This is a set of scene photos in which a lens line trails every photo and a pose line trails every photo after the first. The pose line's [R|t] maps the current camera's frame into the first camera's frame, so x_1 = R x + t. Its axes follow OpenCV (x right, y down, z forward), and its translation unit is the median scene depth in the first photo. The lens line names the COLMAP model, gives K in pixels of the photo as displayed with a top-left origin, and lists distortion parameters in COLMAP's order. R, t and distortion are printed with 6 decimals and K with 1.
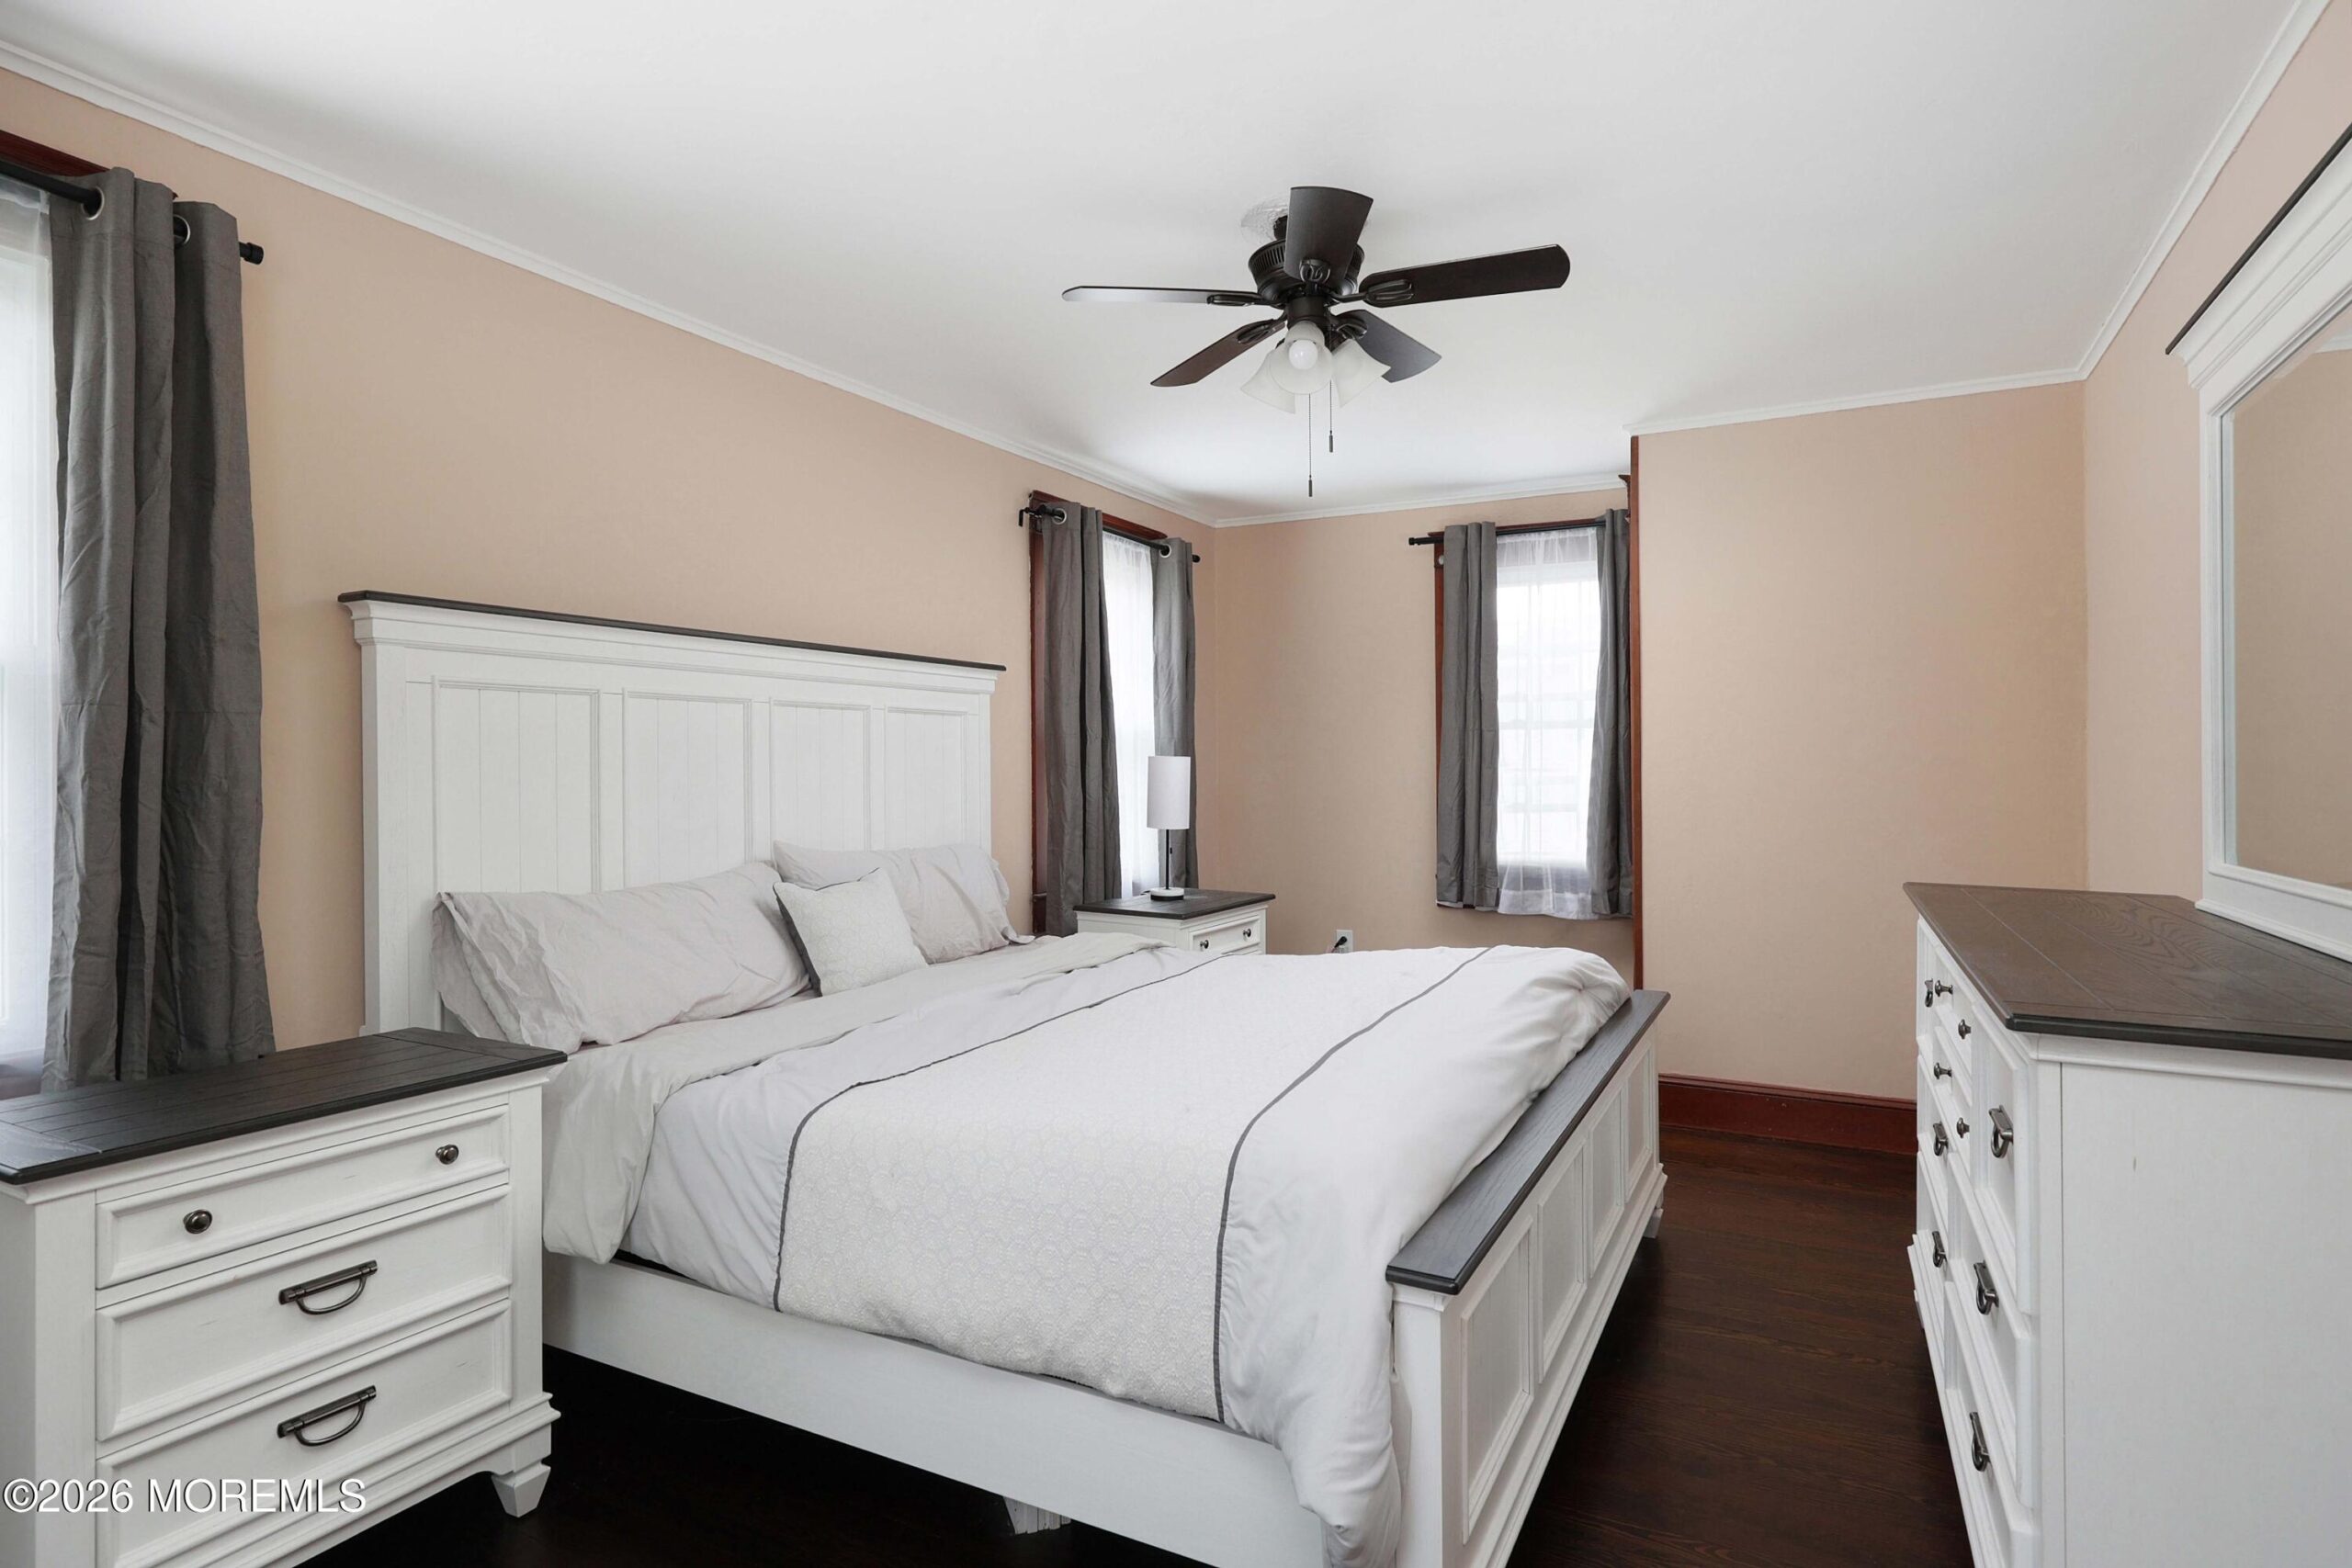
lens RADIAL K [[1267.2, 0, 1176.0], [0, 1267.2, 784.0], [0, 0, 1]] dist [0.000934, -0.000538]
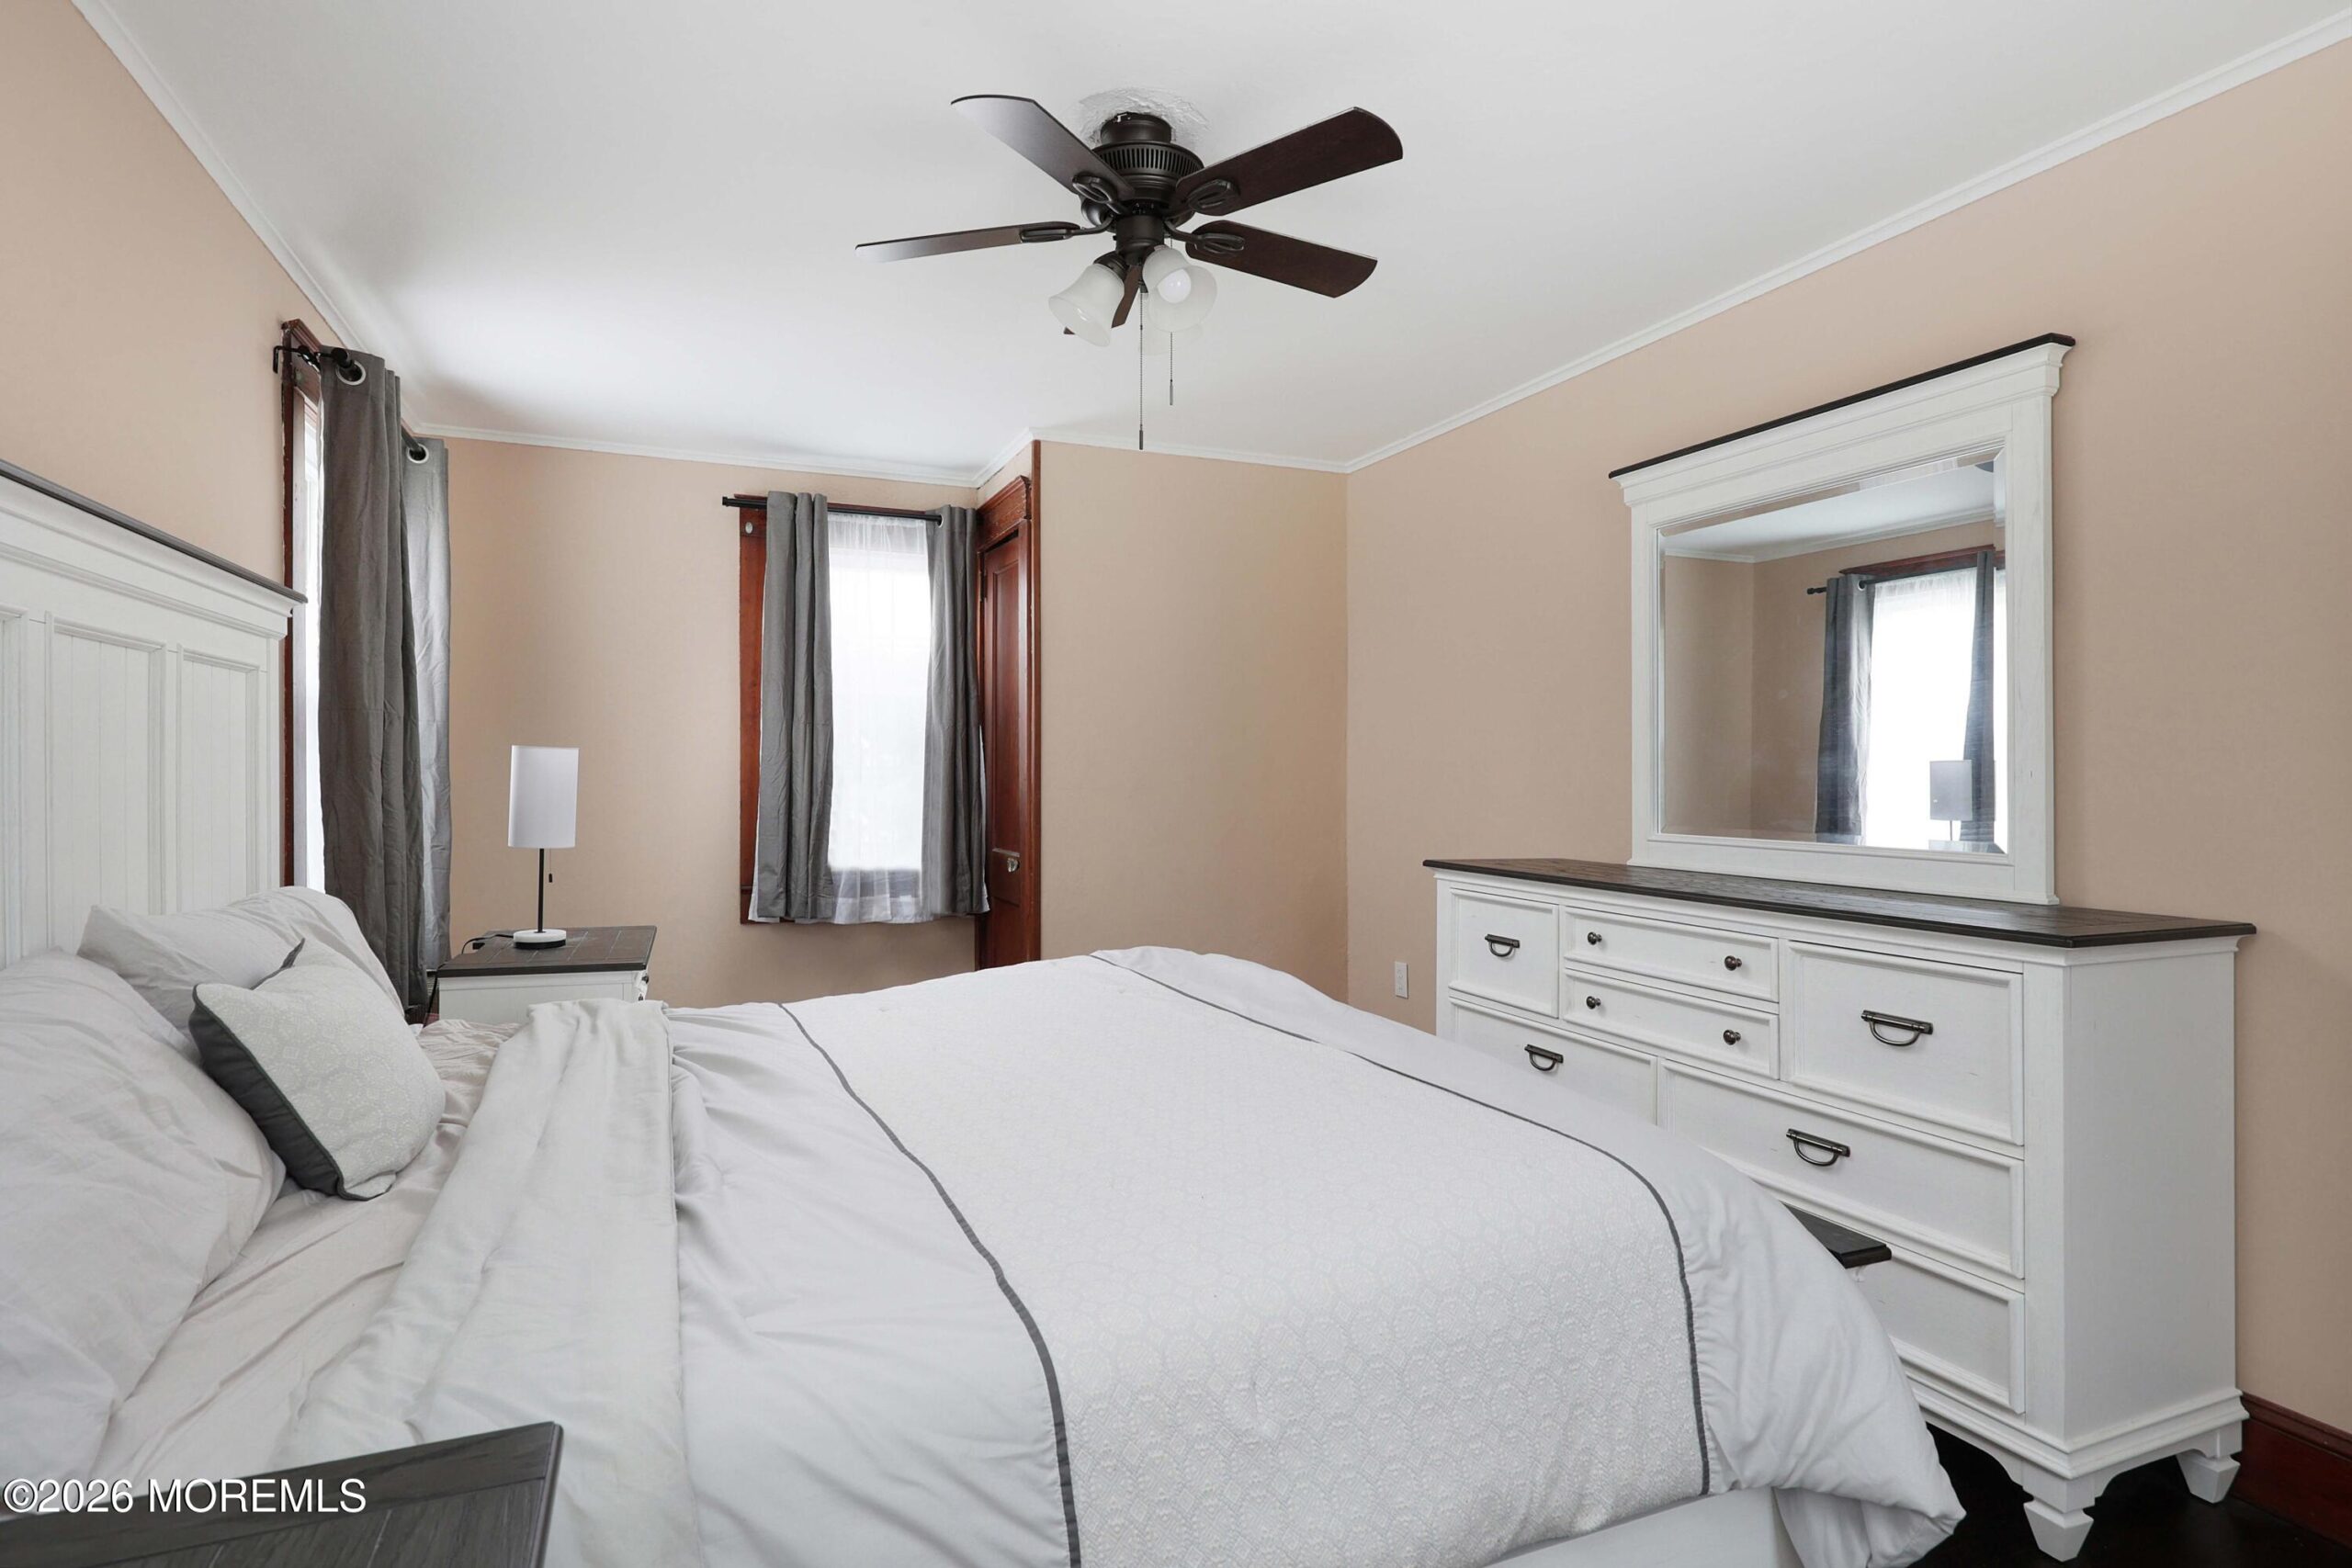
lens RADIAL K [[1240.6, 0, 1182.8], [0, 1240.6, 767.8], [0, 0, 1]] dist [-0.006020, -0.001241]
pose [[0.616809, 0.004010, 0.787103, -0.302971], [0.006400, 0.999928, -0.010110, -0.000332], [-0.787087, 0.011273, 0.616739, 0.257749]]
